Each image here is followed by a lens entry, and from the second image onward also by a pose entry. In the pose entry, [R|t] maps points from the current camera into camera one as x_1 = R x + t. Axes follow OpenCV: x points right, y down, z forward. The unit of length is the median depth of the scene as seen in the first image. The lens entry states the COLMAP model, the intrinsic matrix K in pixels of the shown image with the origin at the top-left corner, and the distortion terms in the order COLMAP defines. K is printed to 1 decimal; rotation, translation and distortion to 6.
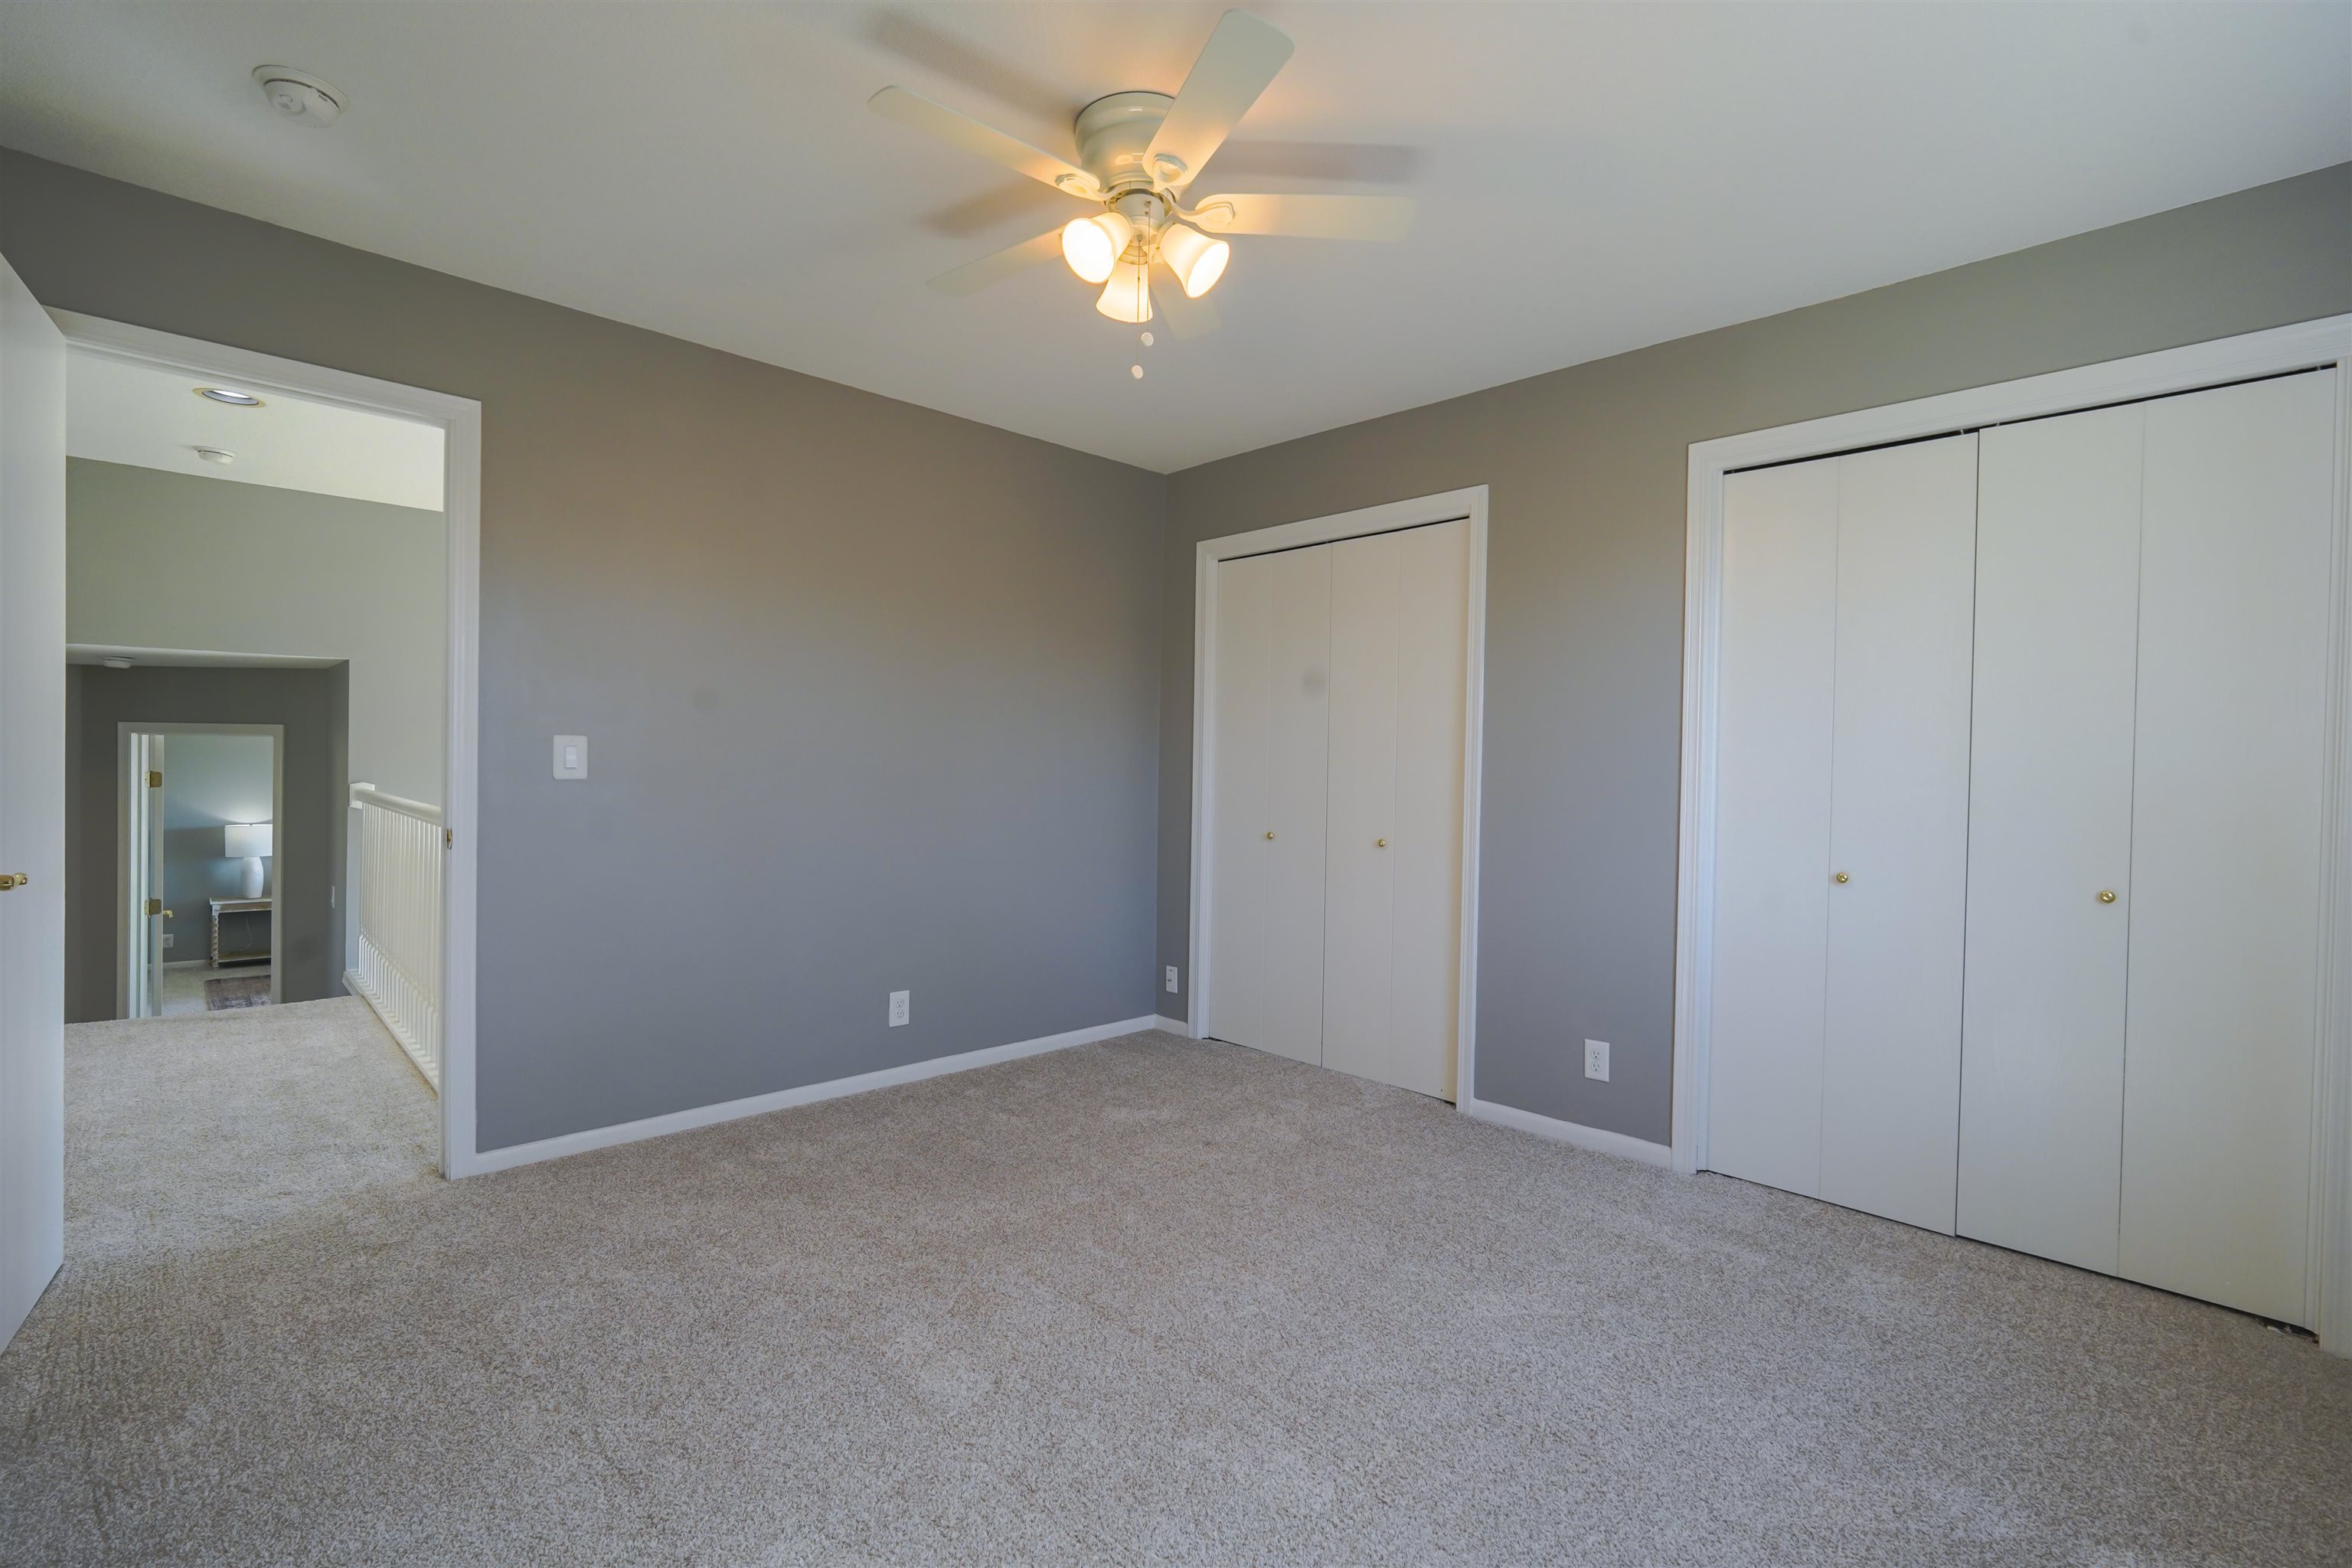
lens RADIAL K [[1052.9, 0, 1187.0], [0, 1052.9, 779.7], [0, 0, 1]] dist [-0.014928, 0.003050]
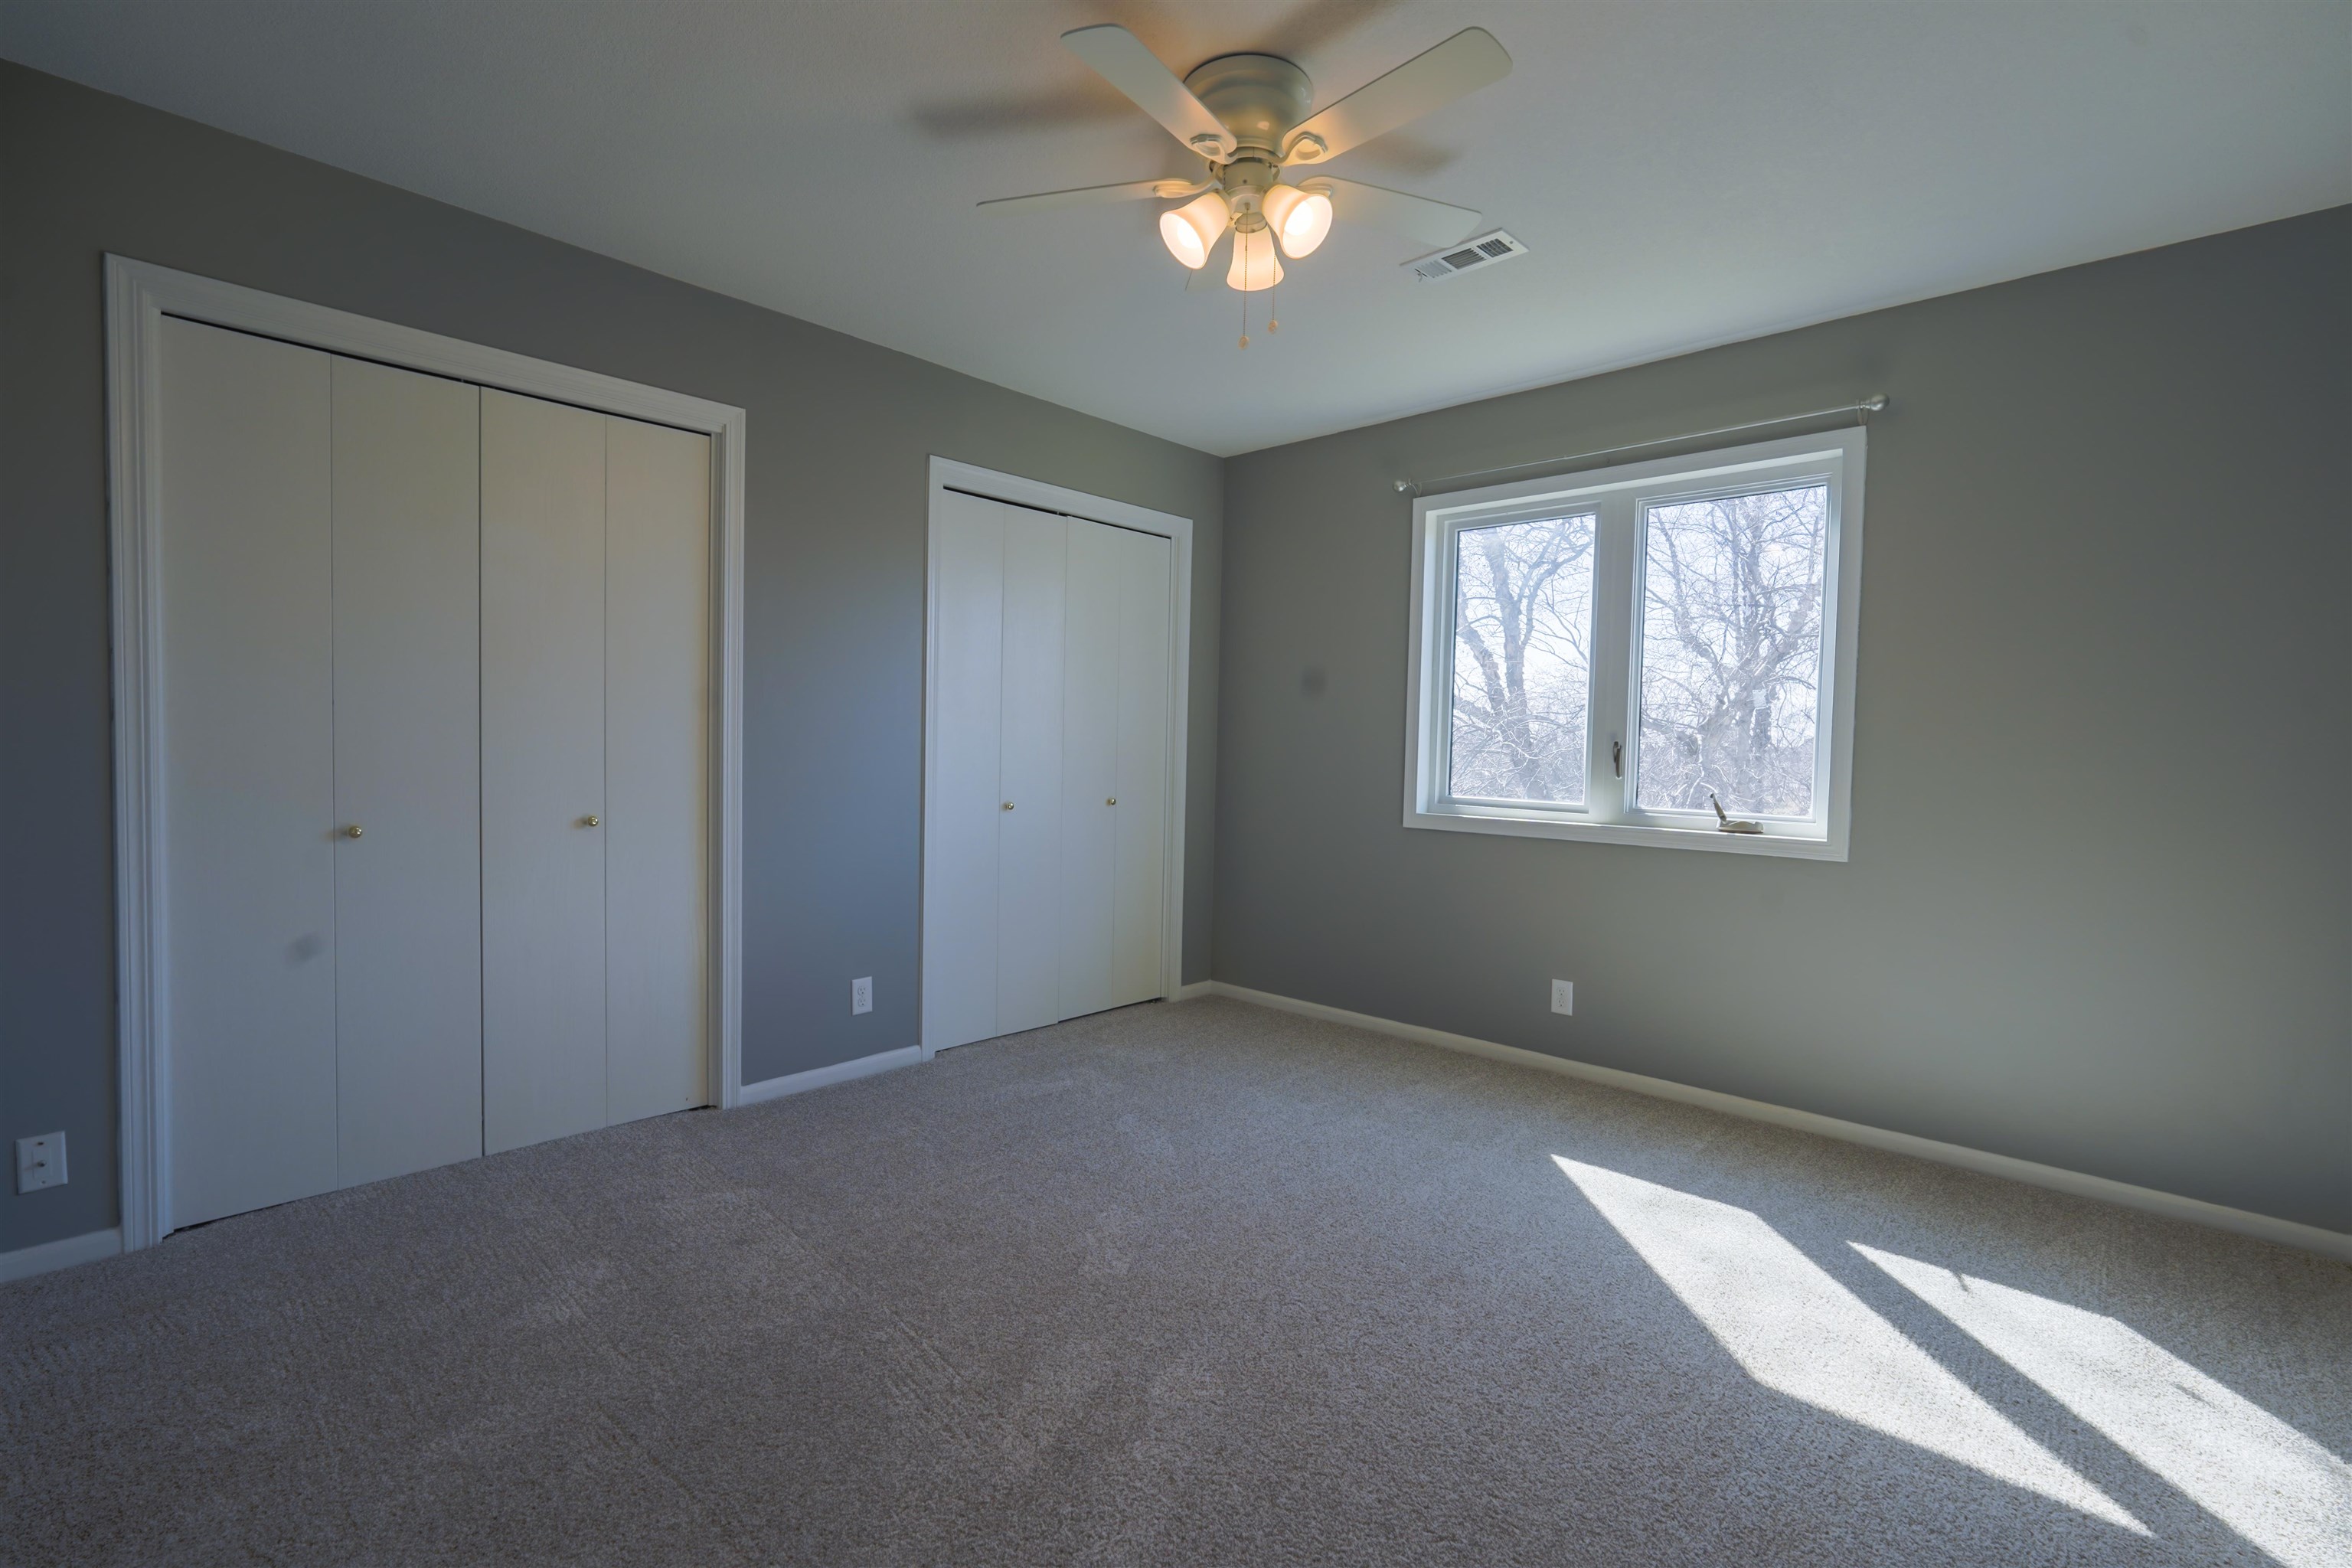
lens RADIAL K [[1052.9, 0, 1191.6], [0, 1052.9, 775.4], [0, 0, 1]] dist [-0.014928, 0.003050]
pose [[-0.044285, -0.052931, 0.997616, -0.698211], [-0.010388, 0.998566, 0.052520, -0.021291], [-0.998965, -0.008037, -0.044771, 0.710153]]
